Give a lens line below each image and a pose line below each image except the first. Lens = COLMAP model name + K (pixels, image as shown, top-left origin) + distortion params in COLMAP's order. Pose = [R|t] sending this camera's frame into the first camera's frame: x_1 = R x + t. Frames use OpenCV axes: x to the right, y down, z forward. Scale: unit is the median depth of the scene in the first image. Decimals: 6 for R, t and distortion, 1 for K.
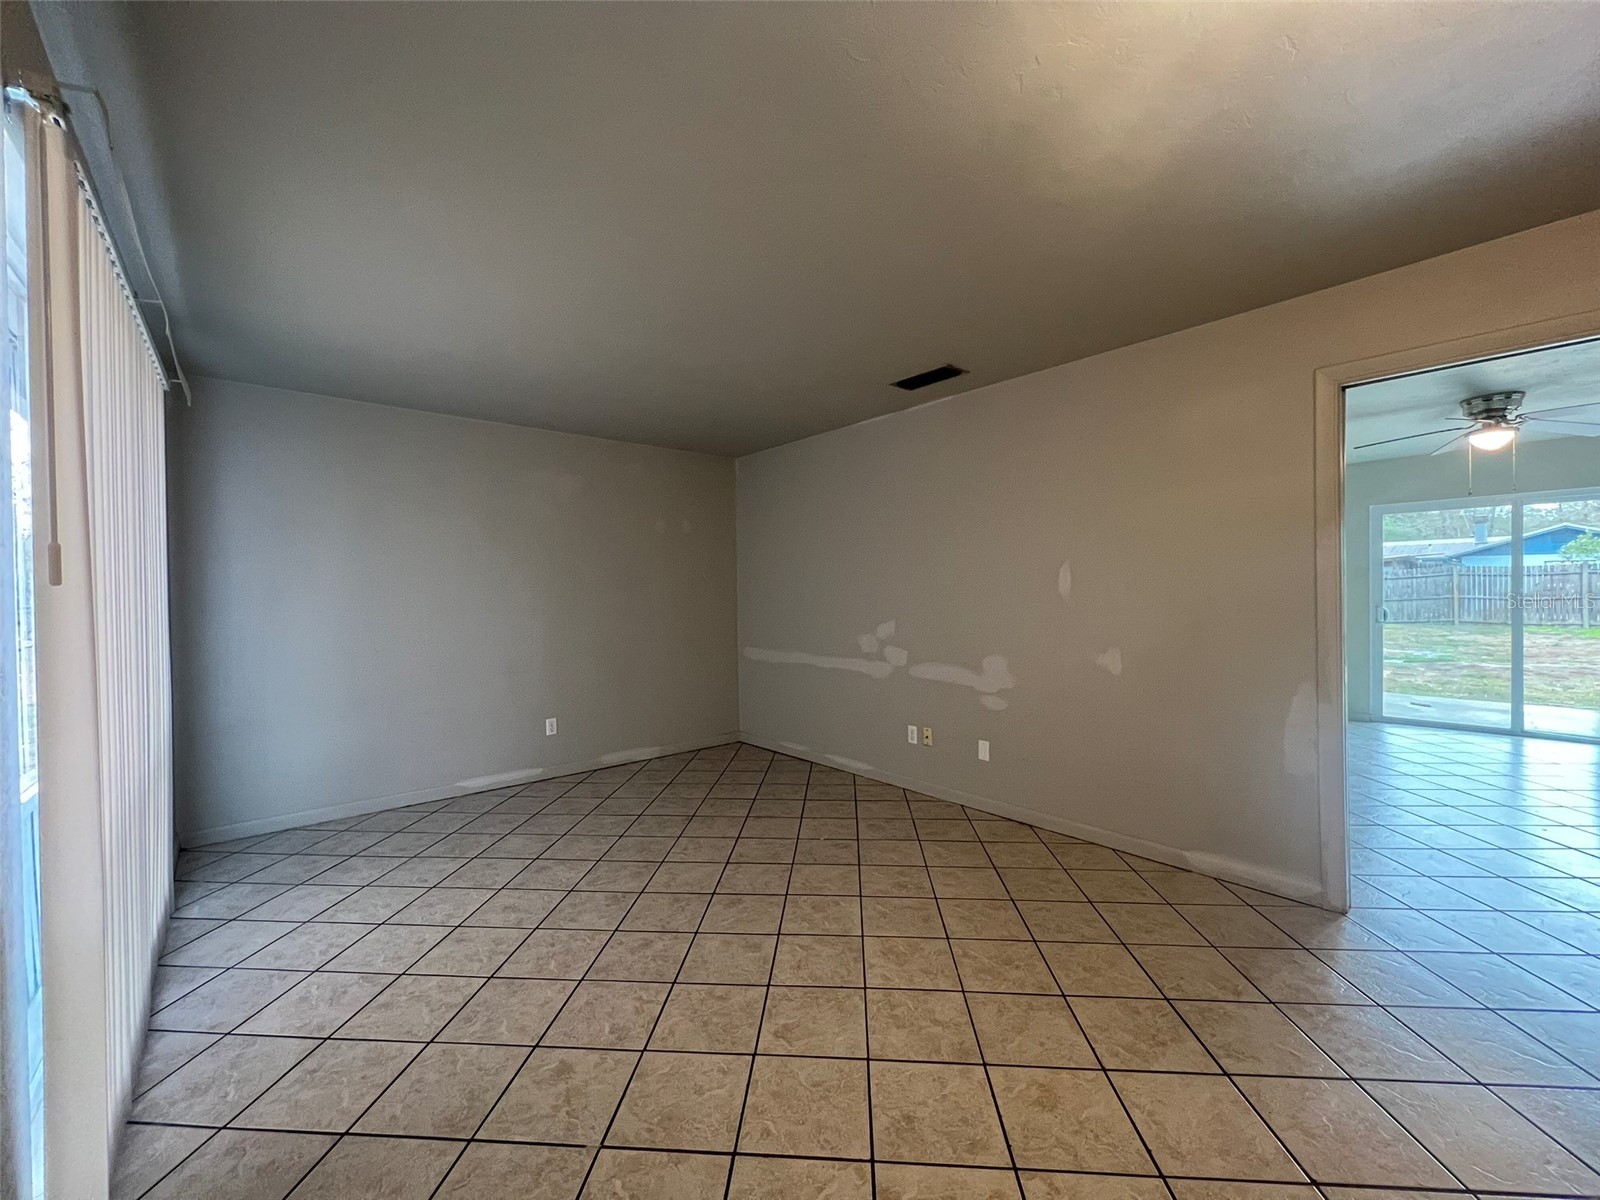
lens RADIAL K [[633.4, 0, 773.0], [0, 633.4, 589.6], [0, 0, 1]] dist [-0.002771, -0.000847]
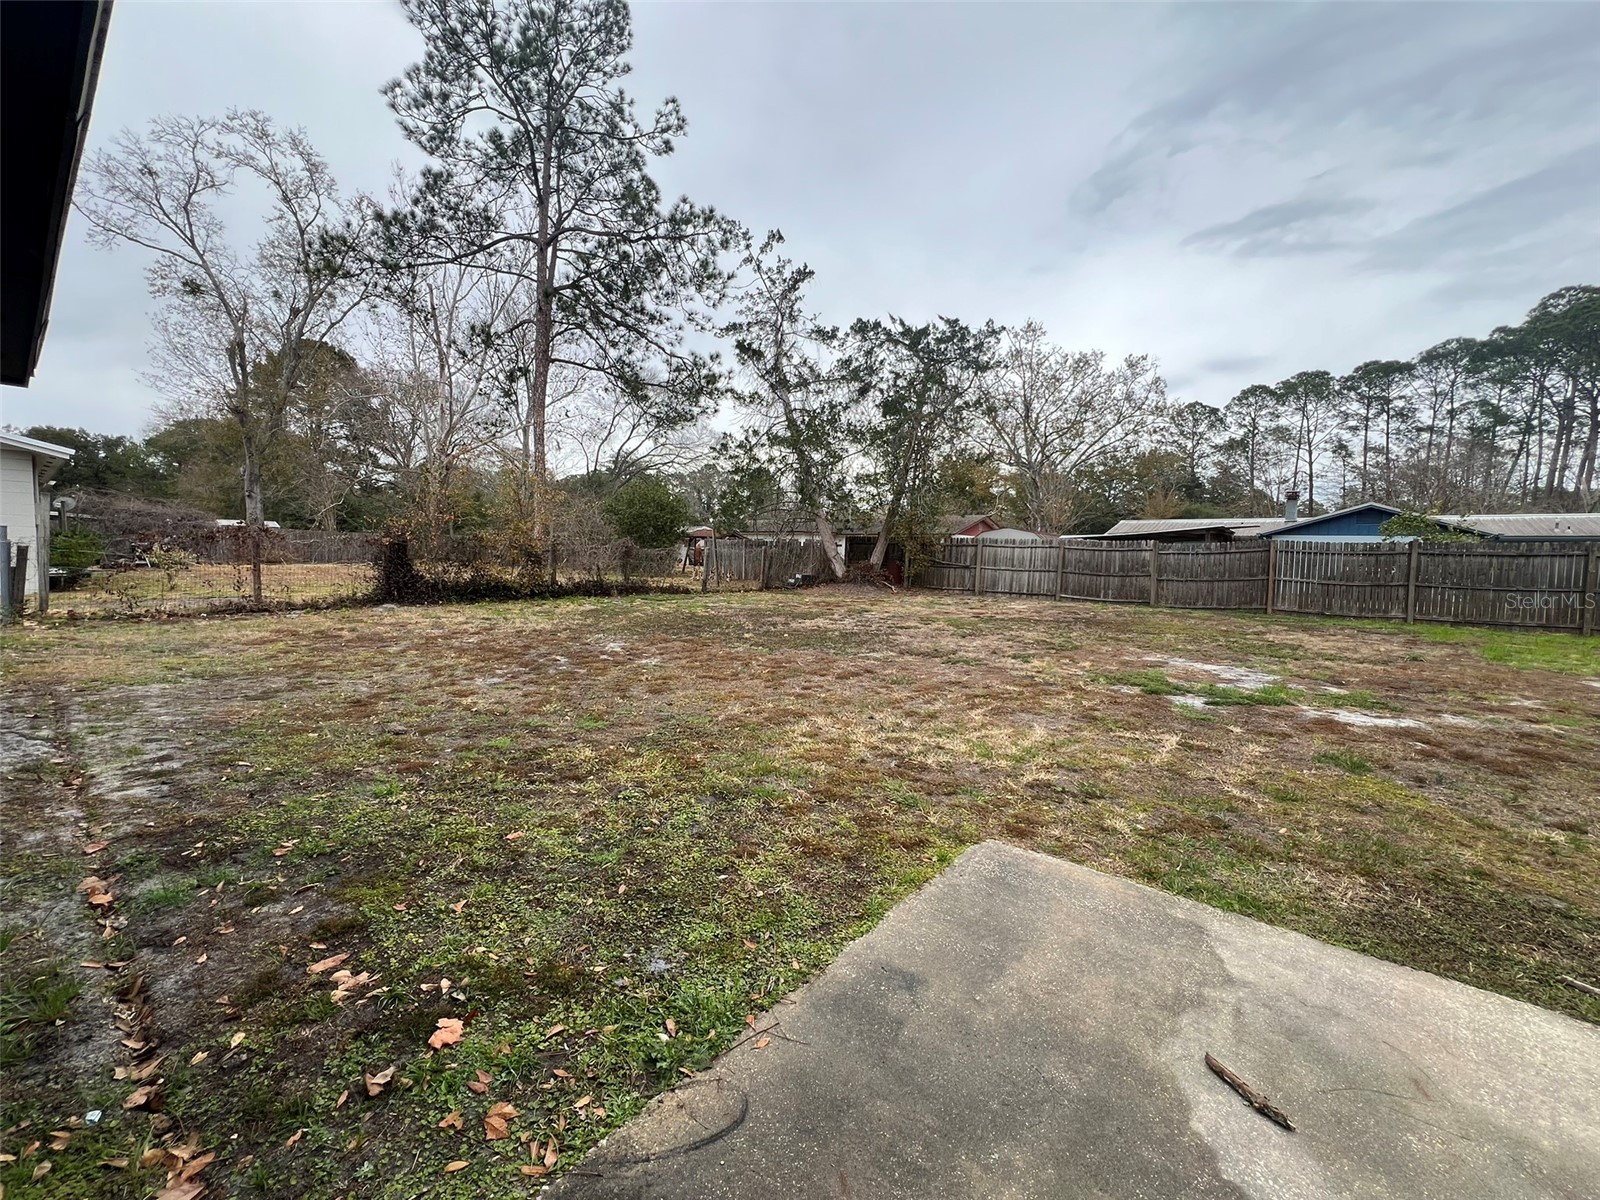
lens RADIAL K [[633.4, 0, 784.9], [0, 633.4, 616.1], [0, 0, 1]] dist [-0.002771, -0.000847]
pose [[0.981346, 0.018611, 0.191347, 0.356560], [-0.037822, 0.994542, 0.097245, 0.005071], [-0.188493, -0.102668, 0.976693, 0.359908]]
